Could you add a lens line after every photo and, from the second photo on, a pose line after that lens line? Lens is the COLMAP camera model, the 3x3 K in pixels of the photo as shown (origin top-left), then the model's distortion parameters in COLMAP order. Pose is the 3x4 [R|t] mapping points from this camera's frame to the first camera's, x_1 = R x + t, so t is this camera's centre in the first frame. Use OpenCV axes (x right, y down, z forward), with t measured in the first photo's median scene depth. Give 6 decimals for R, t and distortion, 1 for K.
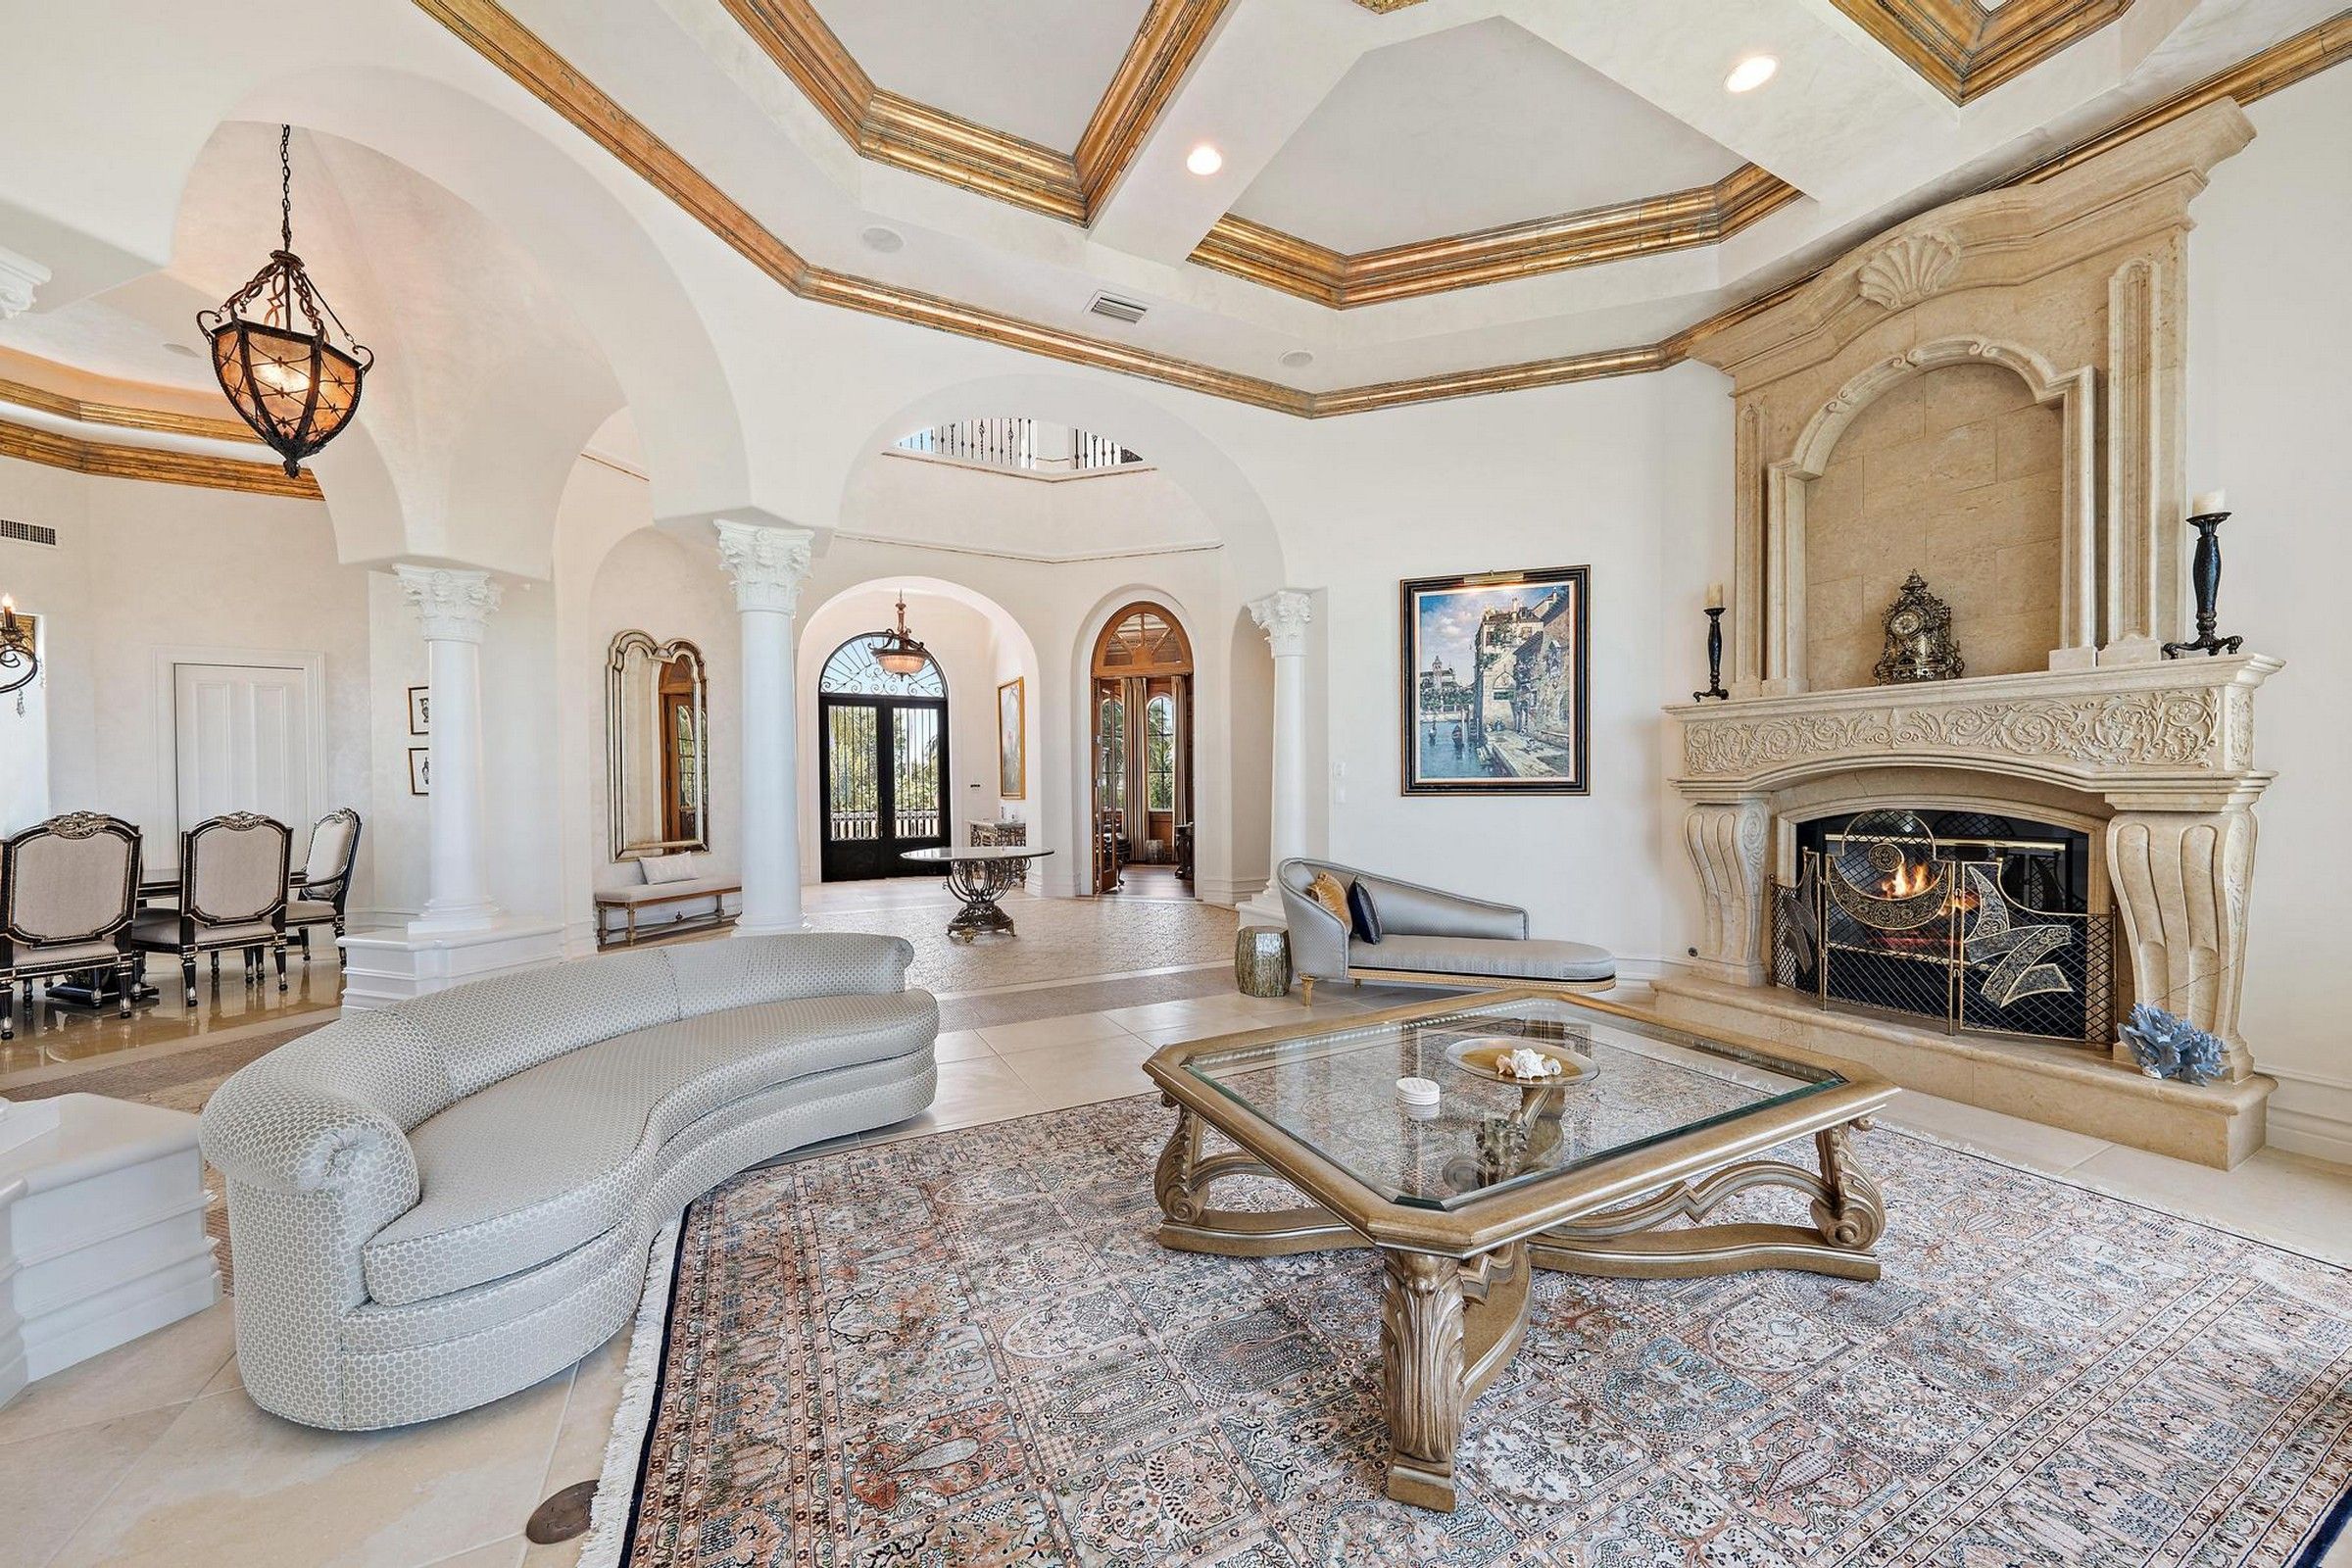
lens RADIAL K [[820.4, 0, 1167.8], [0, 820.4, 793.2], [0, 0, 1]] dist [-0.001400, -0.000232]
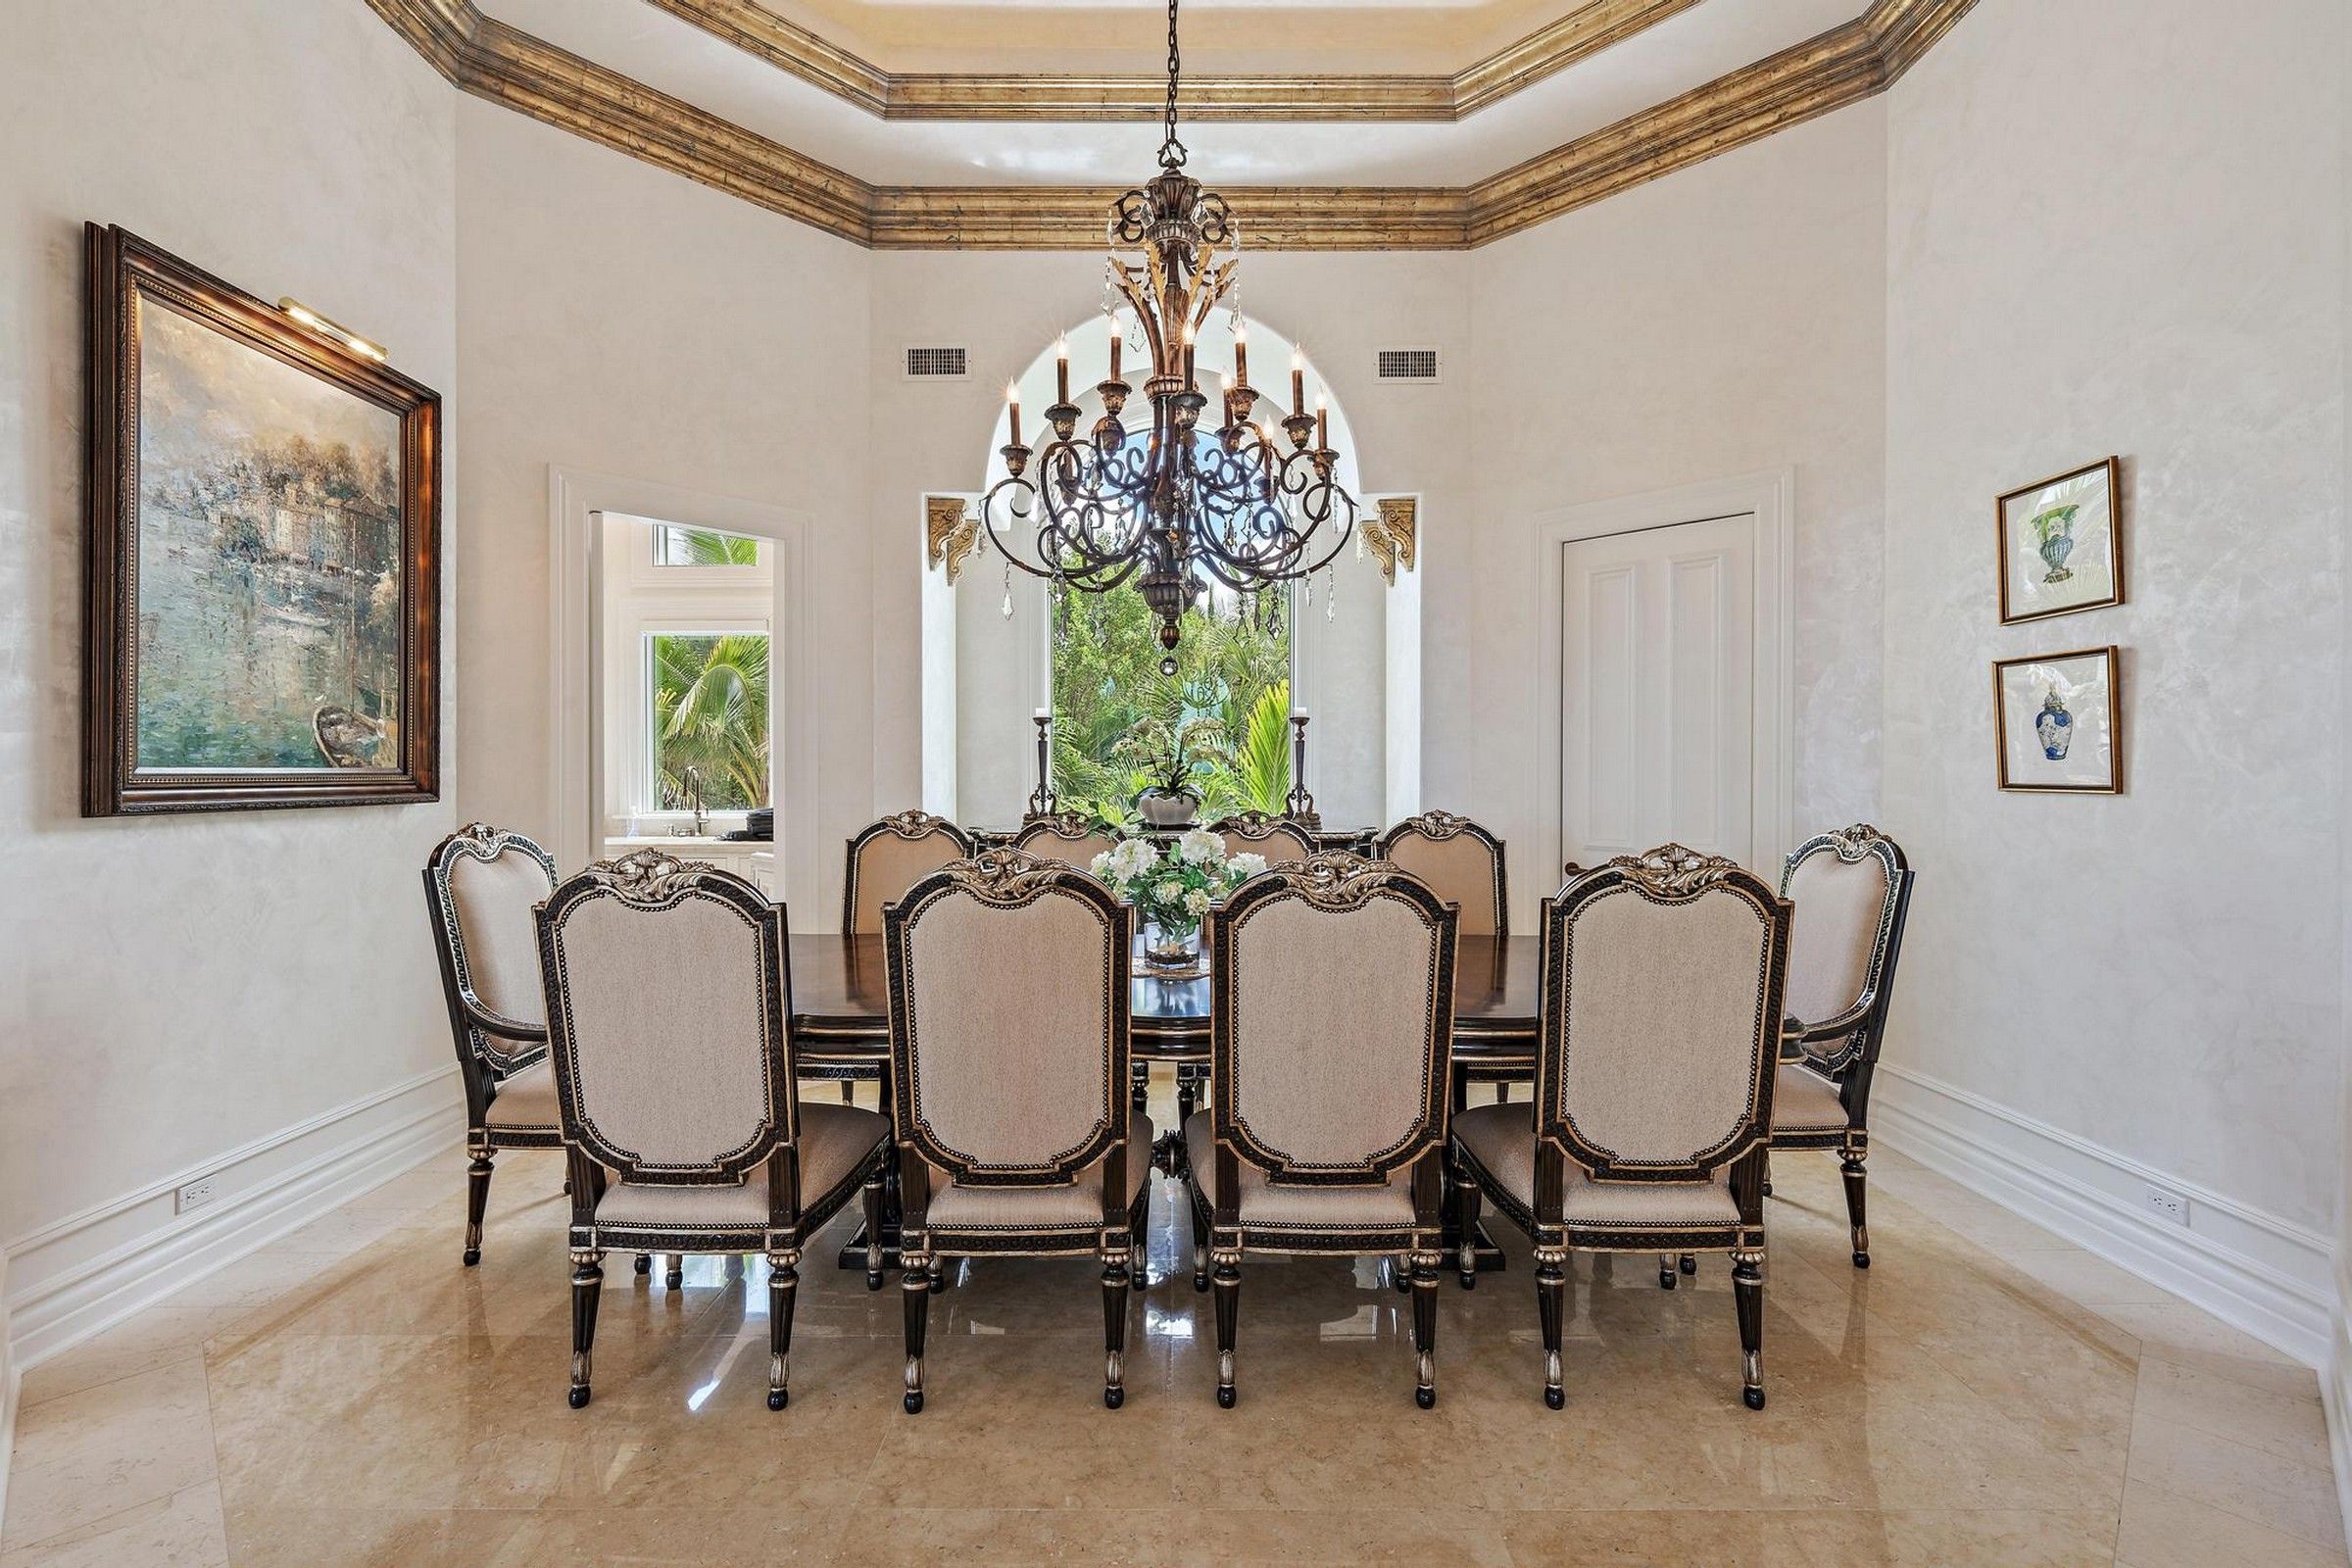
lens RADIAL K [[1032.2, 0, 1171.8], [0, 1032.2, 776.1], [0, 0, 1]] dist [0.000585, -0.000011]
pose [[0.304096, 0.015259, -0.952519, -0.774517], [-0.015856, 0.999814, 0.010955, -0.004910], [0.952510, 0.011772, 0.304281, 0.662982]]
